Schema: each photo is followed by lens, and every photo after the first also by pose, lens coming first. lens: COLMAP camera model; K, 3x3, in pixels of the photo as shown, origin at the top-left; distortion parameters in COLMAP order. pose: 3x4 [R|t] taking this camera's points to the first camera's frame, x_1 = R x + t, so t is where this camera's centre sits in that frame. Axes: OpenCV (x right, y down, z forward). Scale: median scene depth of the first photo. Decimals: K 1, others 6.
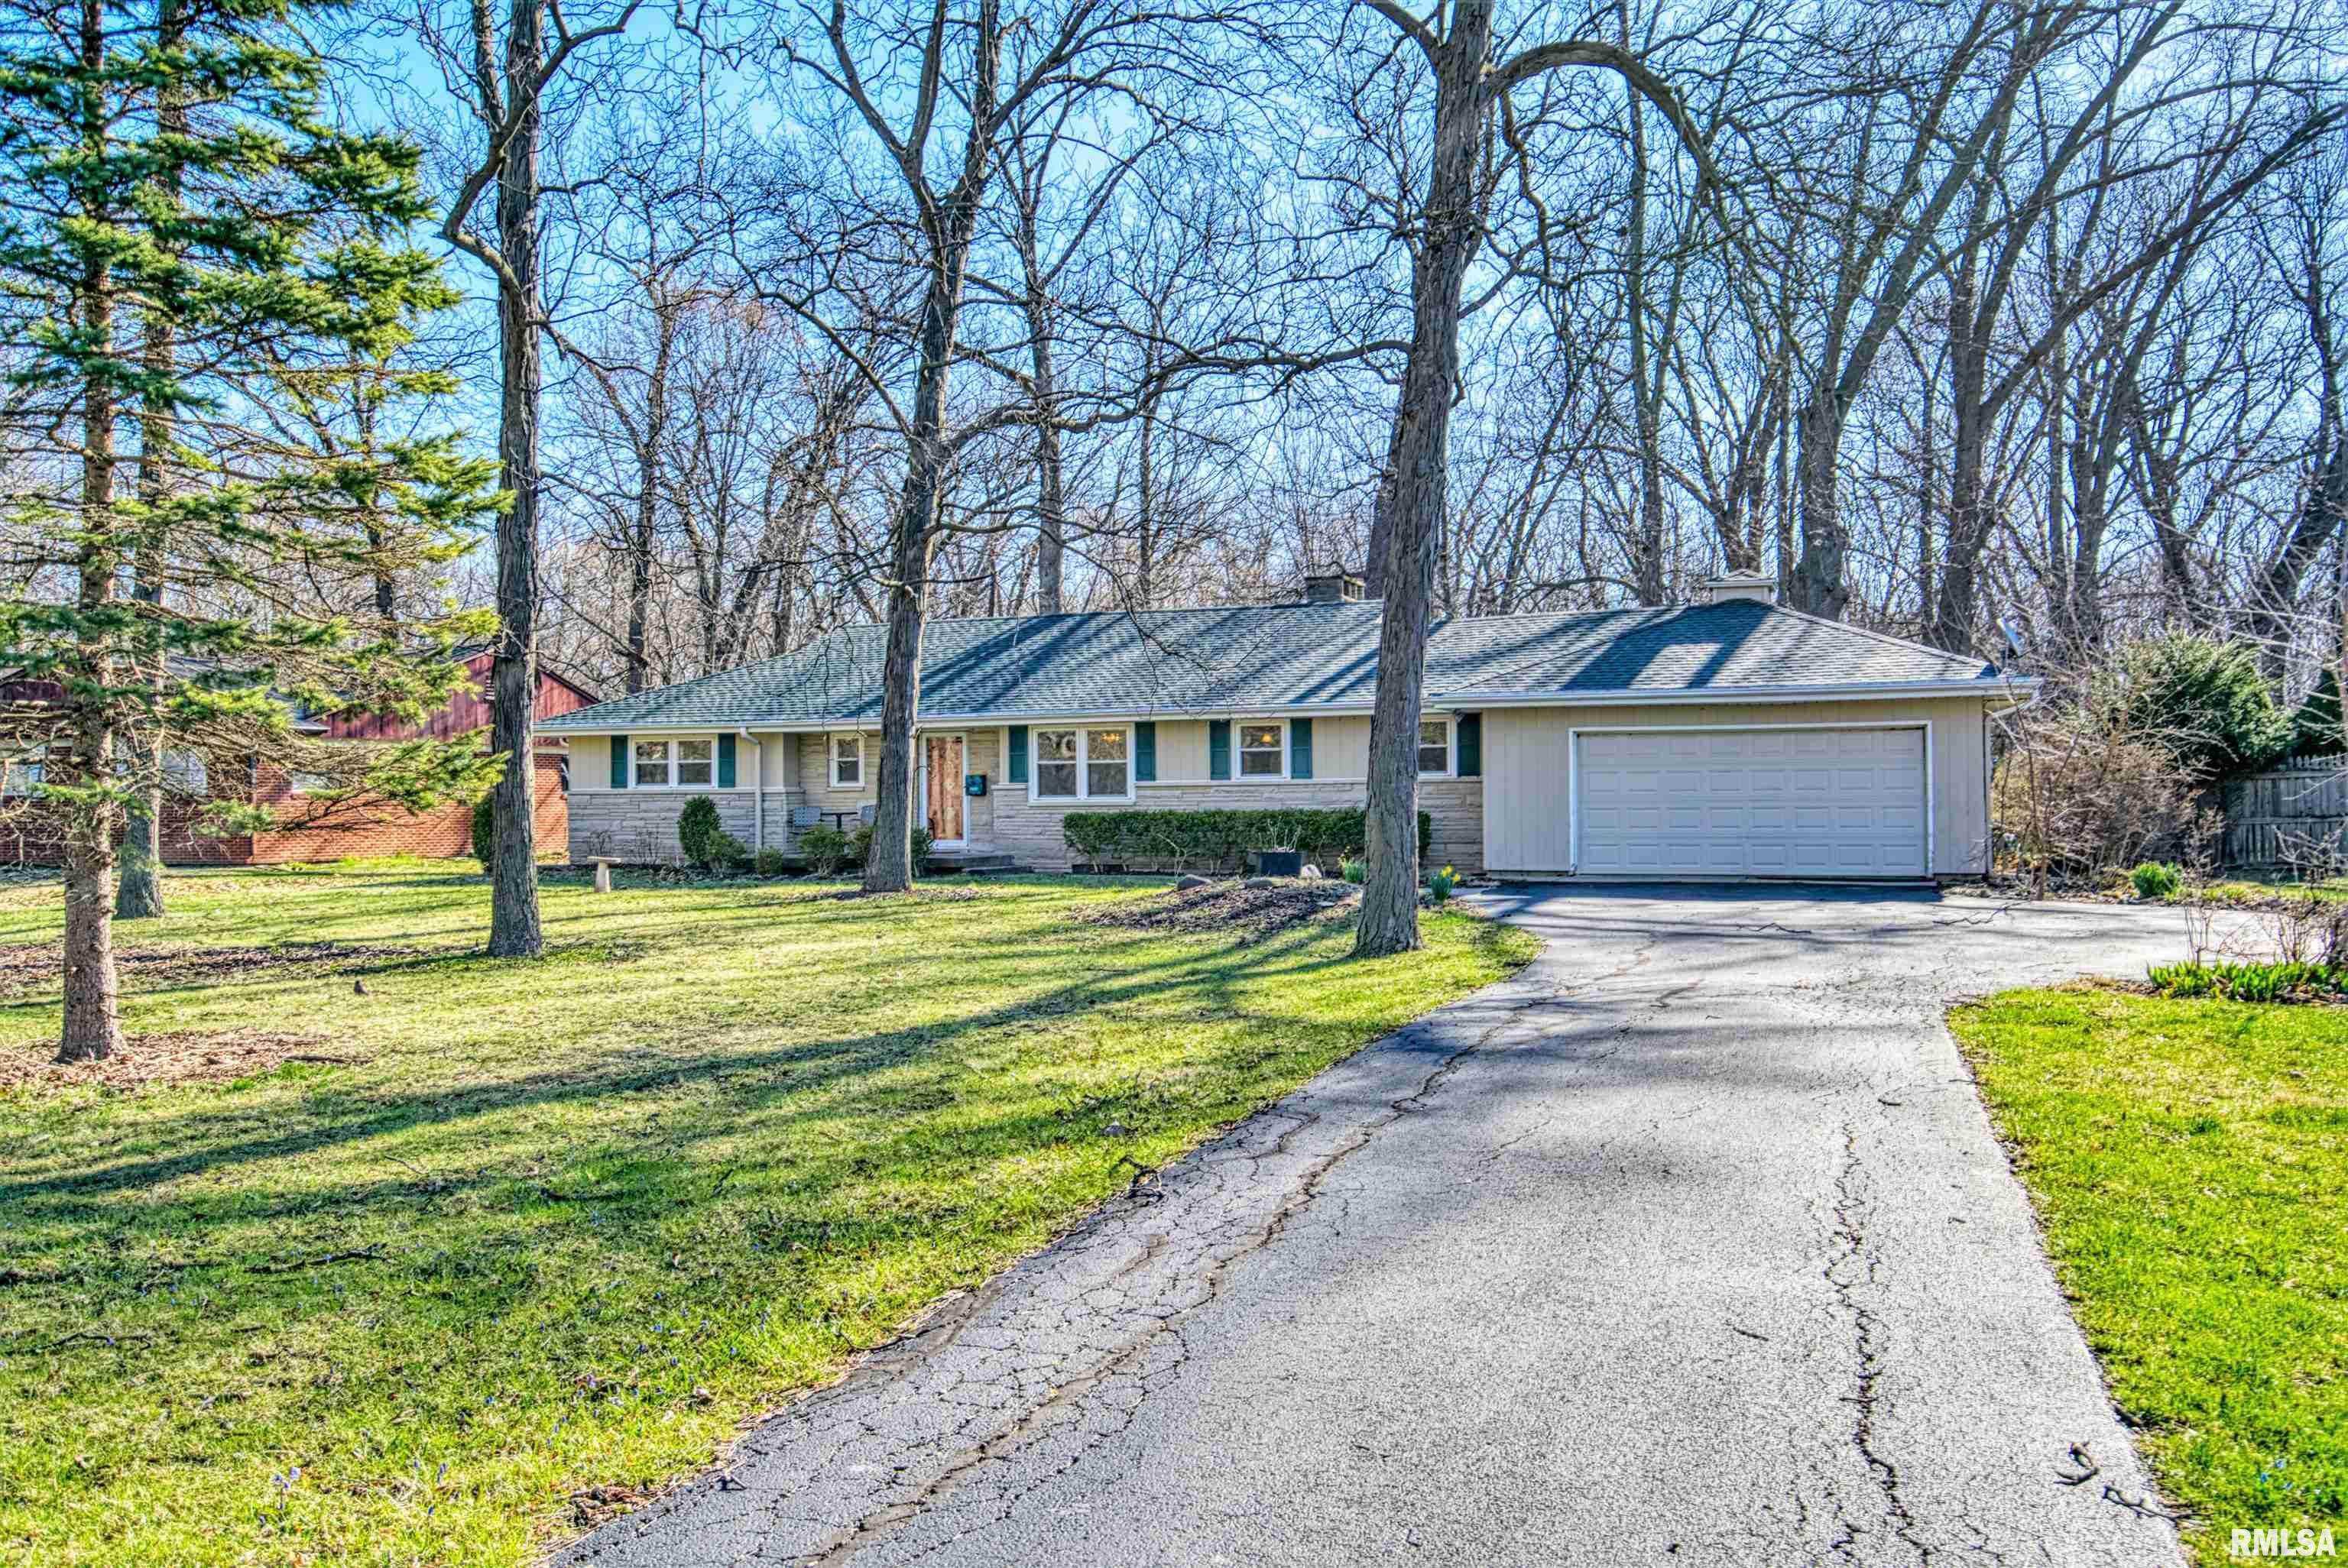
lens RADIAL K [[2021.4, 0, 1174.0], [0, 2021.4, 784.0], [0, 0, 1]] dist [0.078937, -0.285158]
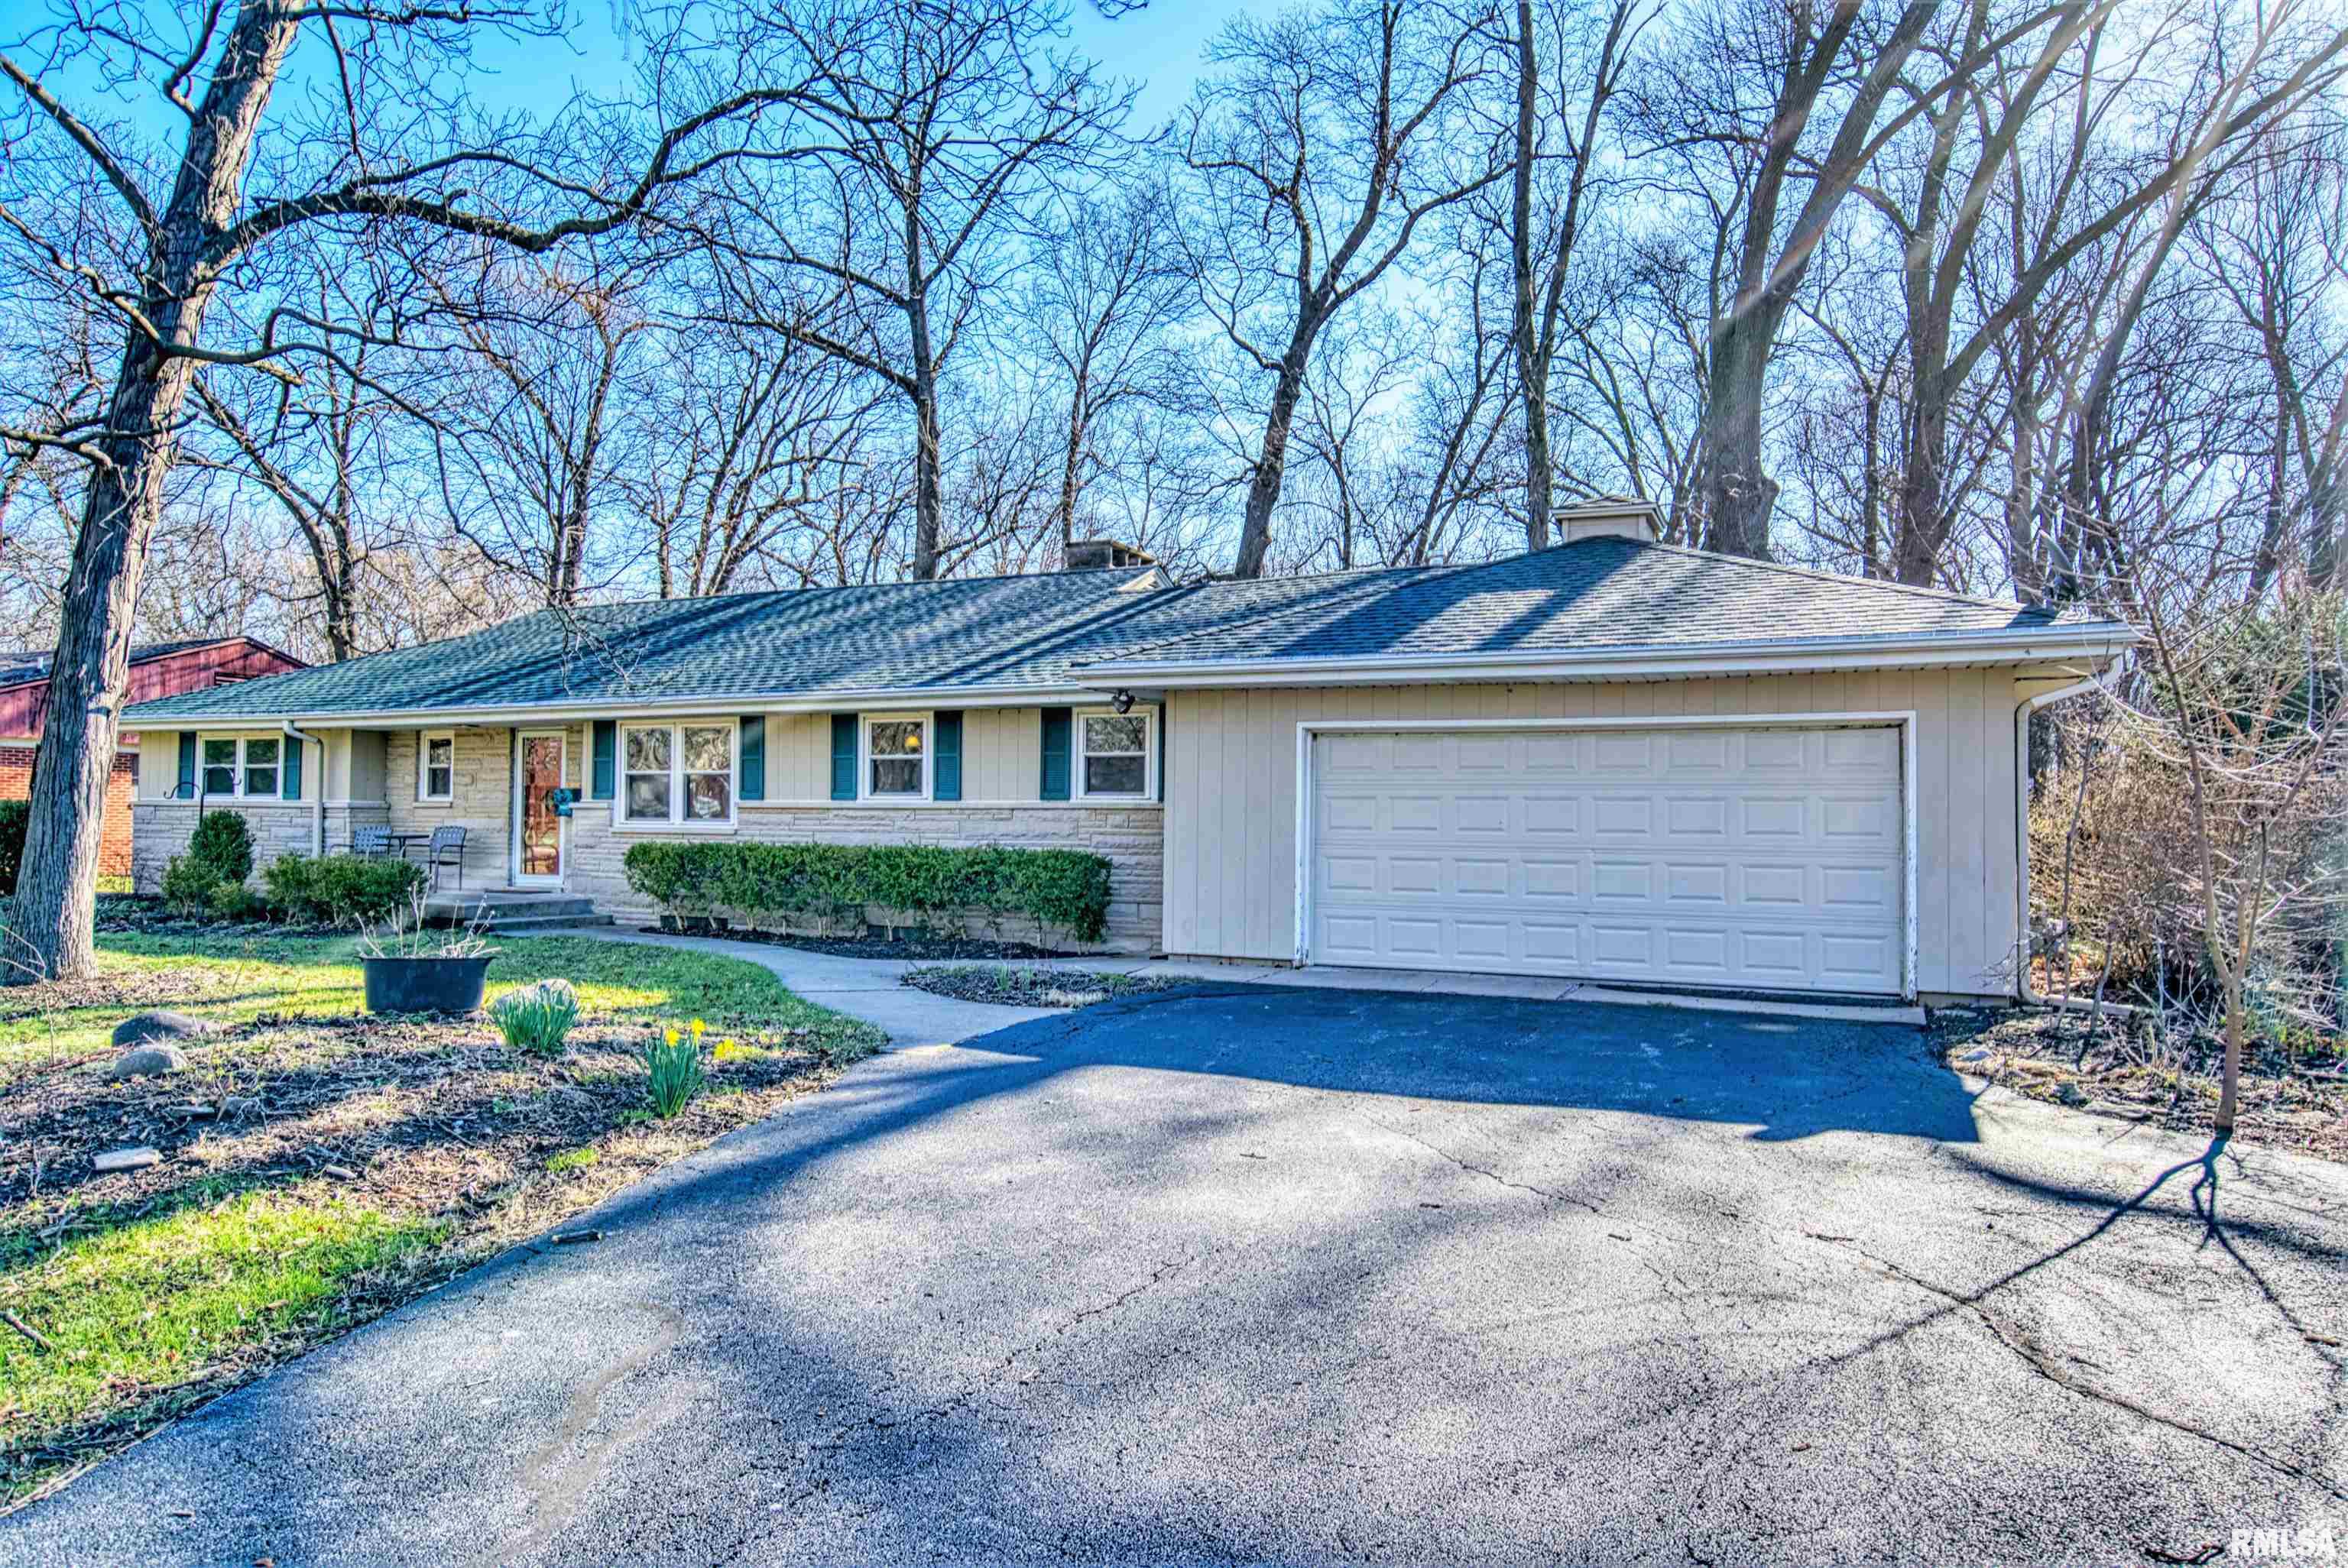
lens RADIAL K [[1453.6, 0, 1206.4], [0, 1453.6, 810.0], [0, 0, 1]] dist [-0.000354, 0.000302]
pose [[0.998297, 0.017378, -0.055679, 0.171664], [-0.017306, 0.999849, 0.001768, -0.001565], [0.055702, -0.000801, 0.998447, 0.504022]]
